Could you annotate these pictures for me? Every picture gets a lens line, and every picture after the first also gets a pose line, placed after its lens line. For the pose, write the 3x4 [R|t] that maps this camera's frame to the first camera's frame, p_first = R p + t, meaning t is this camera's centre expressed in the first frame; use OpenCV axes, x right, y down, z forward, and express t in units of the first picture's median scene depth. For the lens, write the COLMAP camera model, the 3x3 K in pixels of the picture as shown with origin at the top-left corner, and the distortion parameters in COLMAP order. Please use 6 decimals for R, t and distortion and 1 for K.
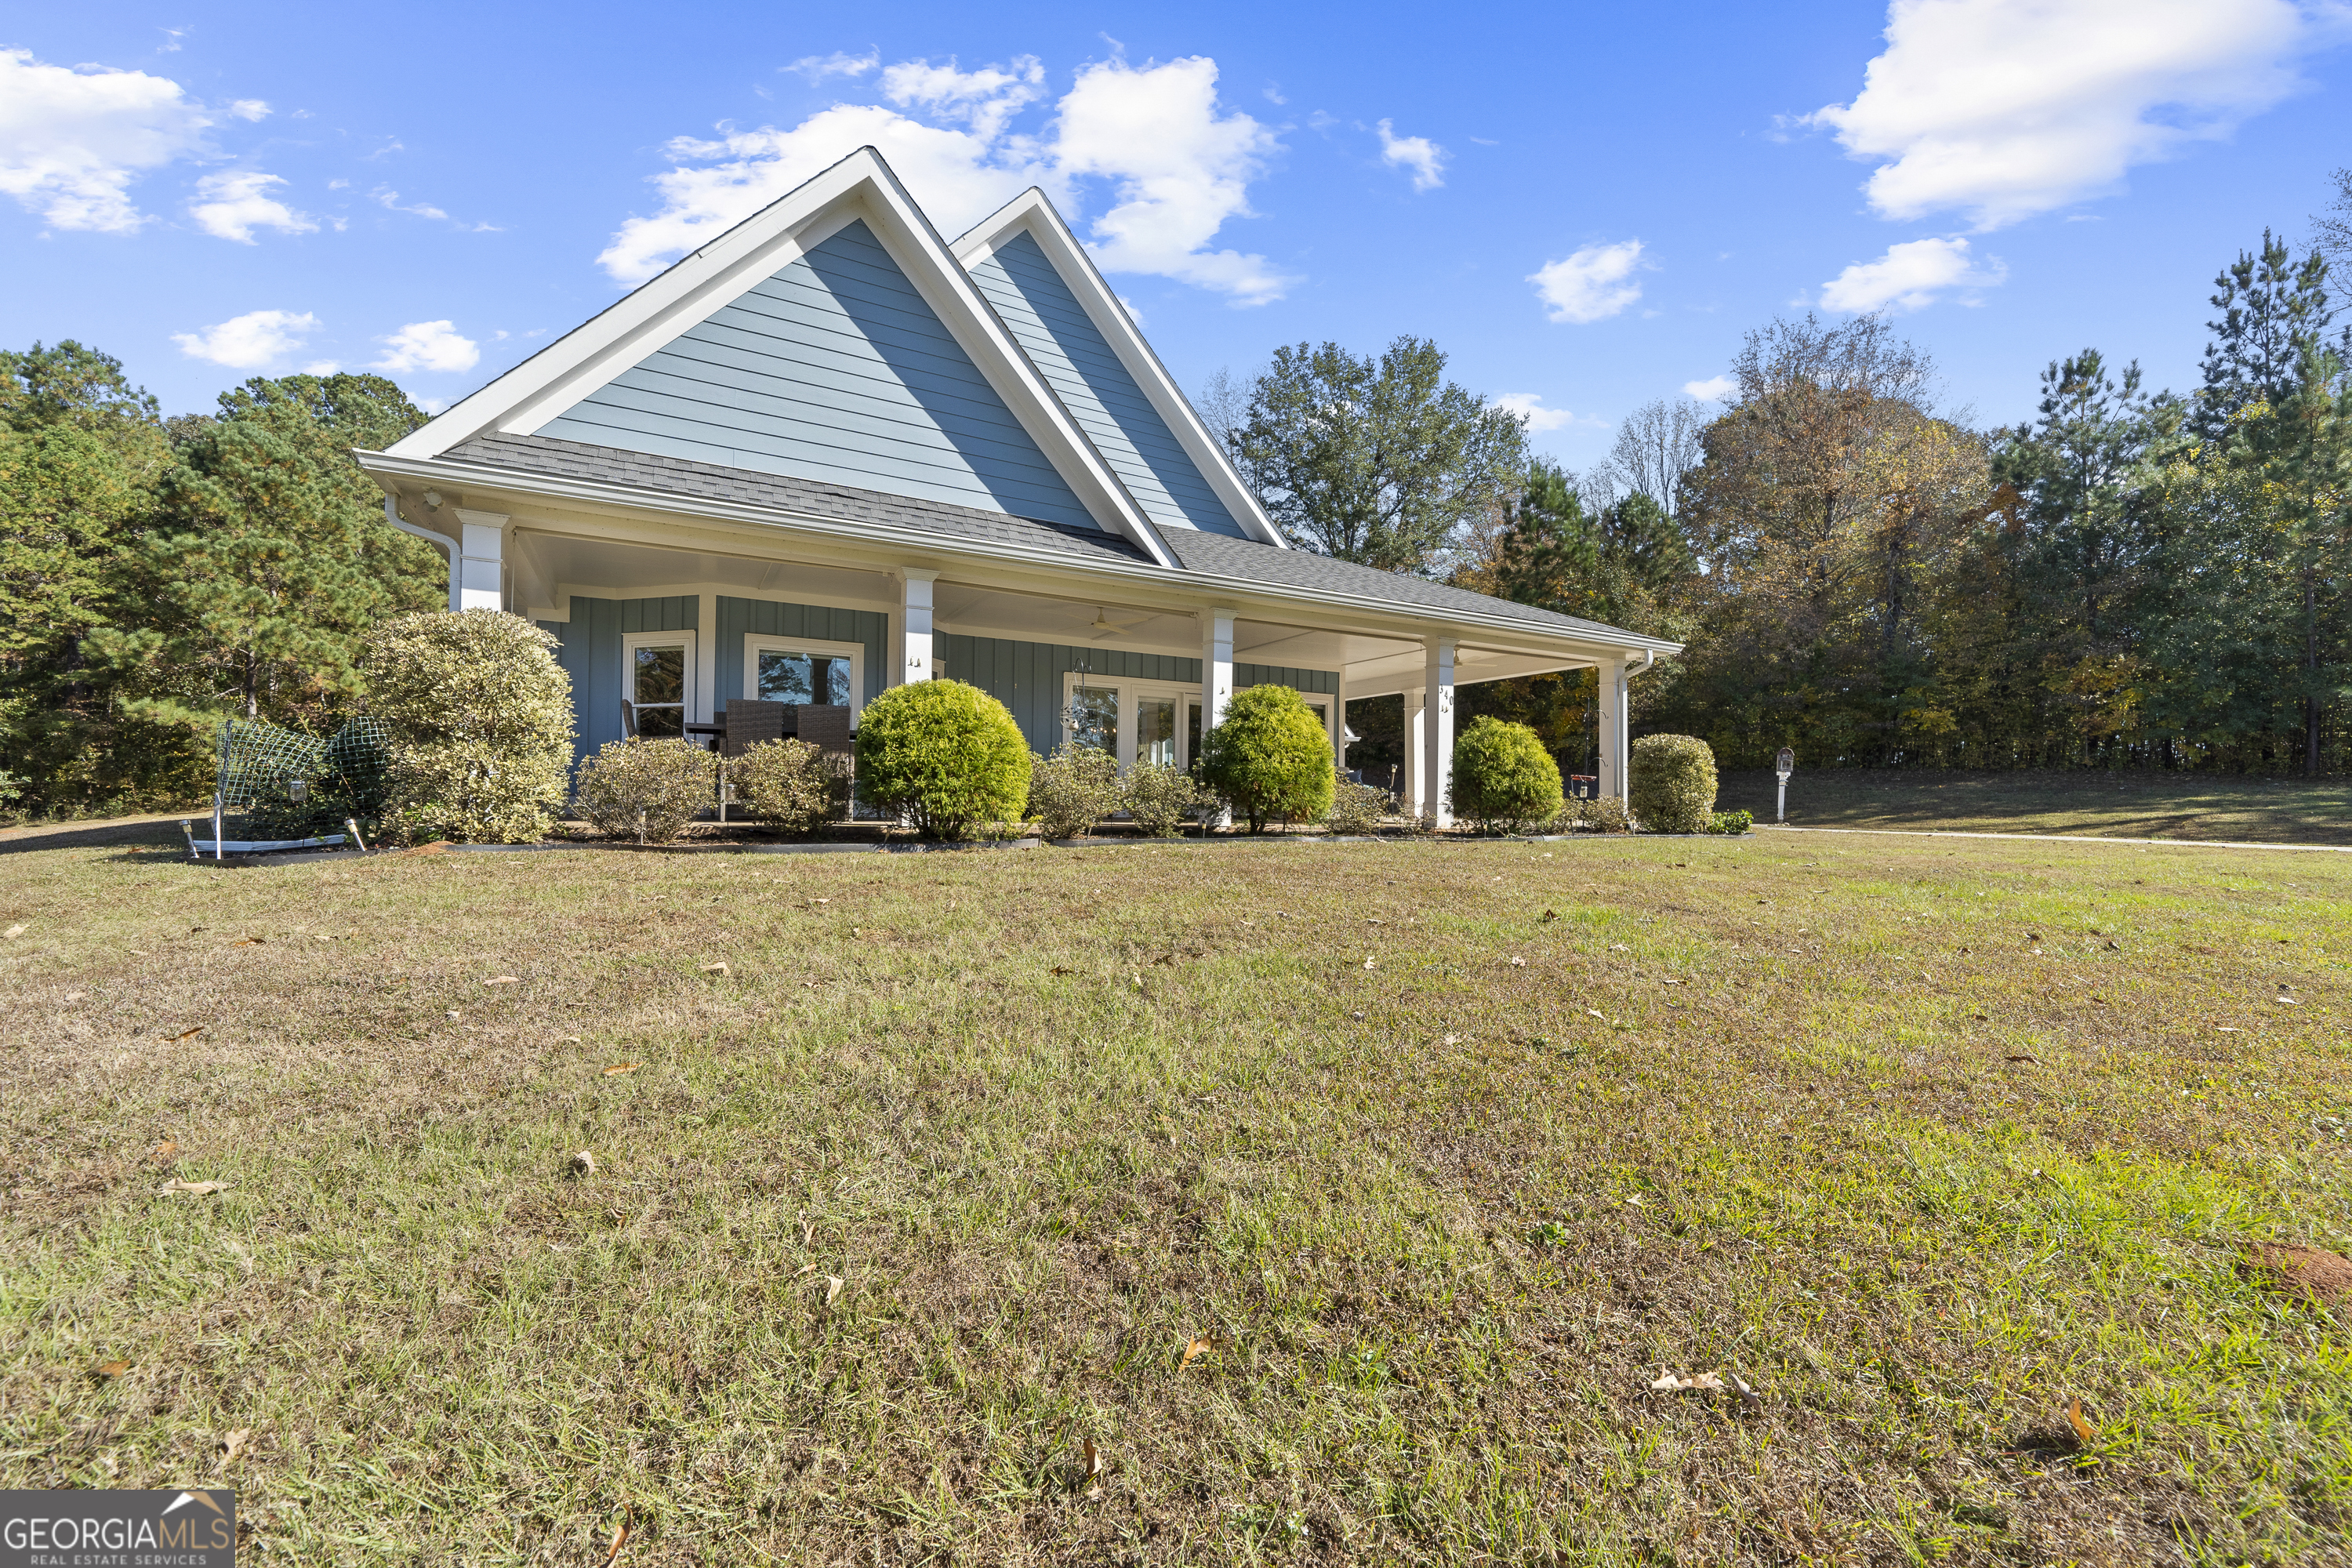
lens RADIAL K [[960.7, 0, 999.5], [0, 960.7, 791.1], [0, 0, 1]] dist [0.000009, -0.000333]
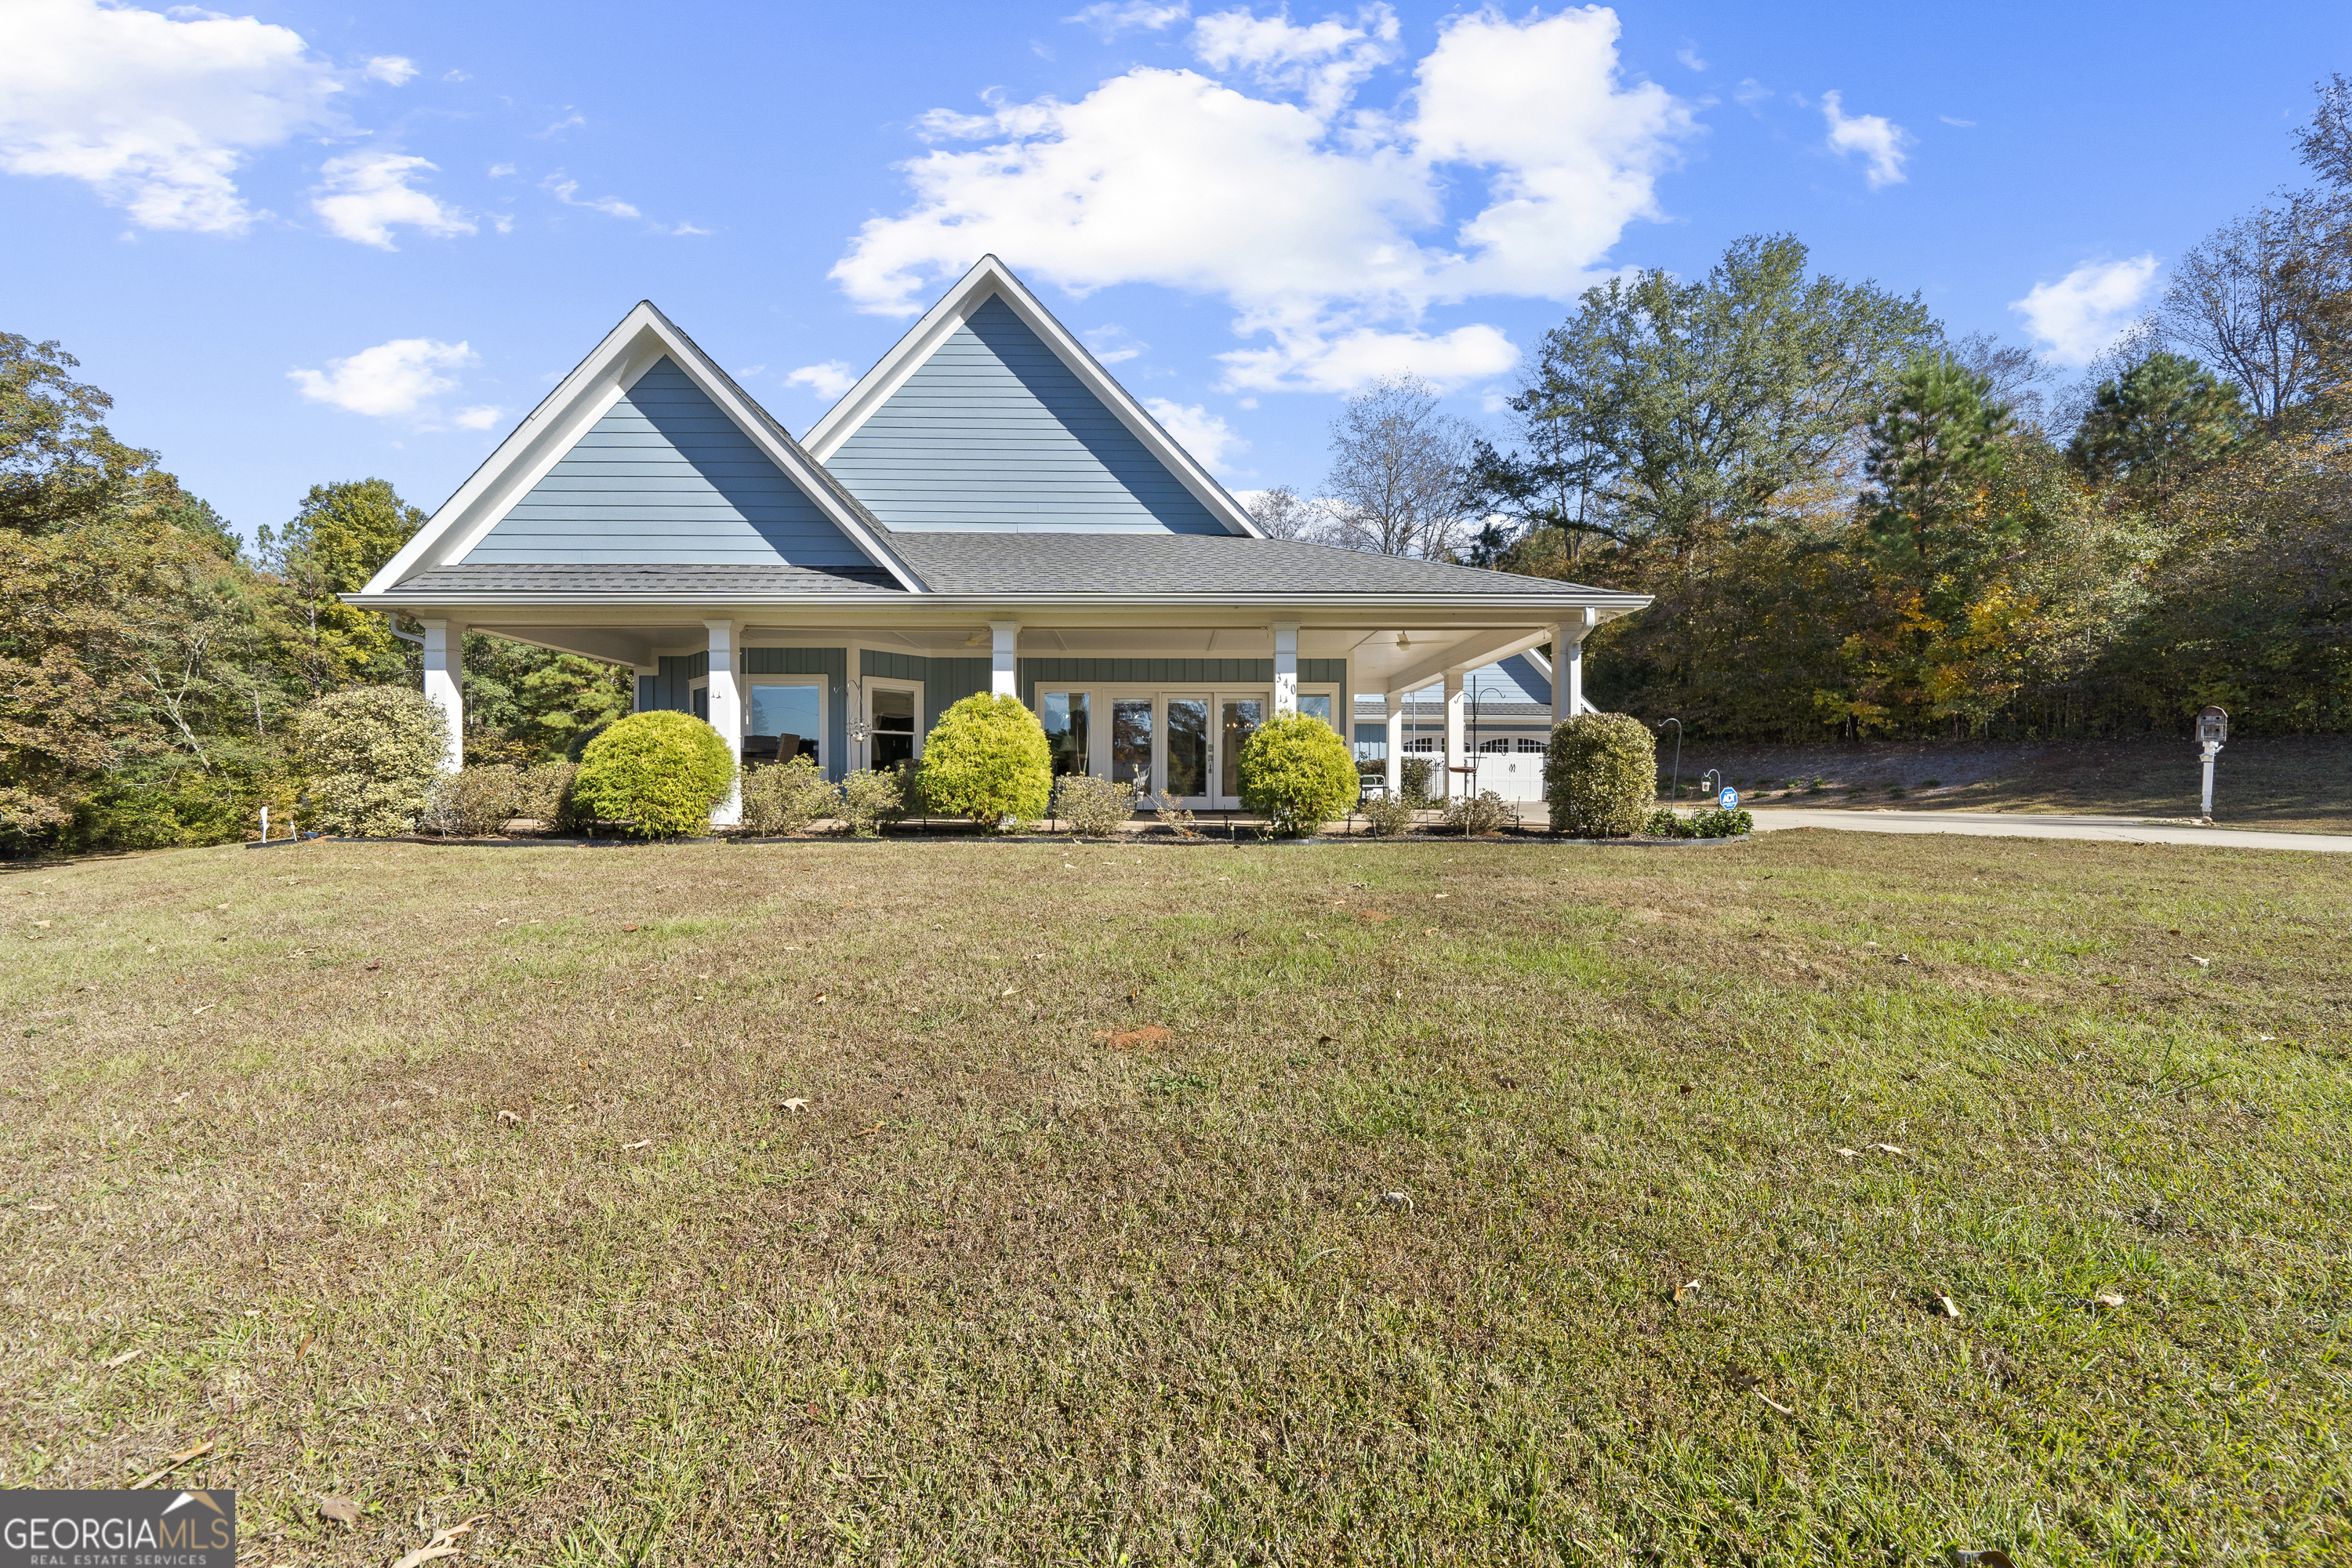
lens RADIAL K [[850.3, 0, 1191.2], [0, 850.3, 784.0], [0, 0, 1]] dist [-0.000765, 0.000009]
pose [[0.890629, -0.011298, -0.454589, 0.789232], [0.018641, 0.999758, 0.011674, -0.015118], [0.454348, -0.018871, 0.890625, 0.231742]]
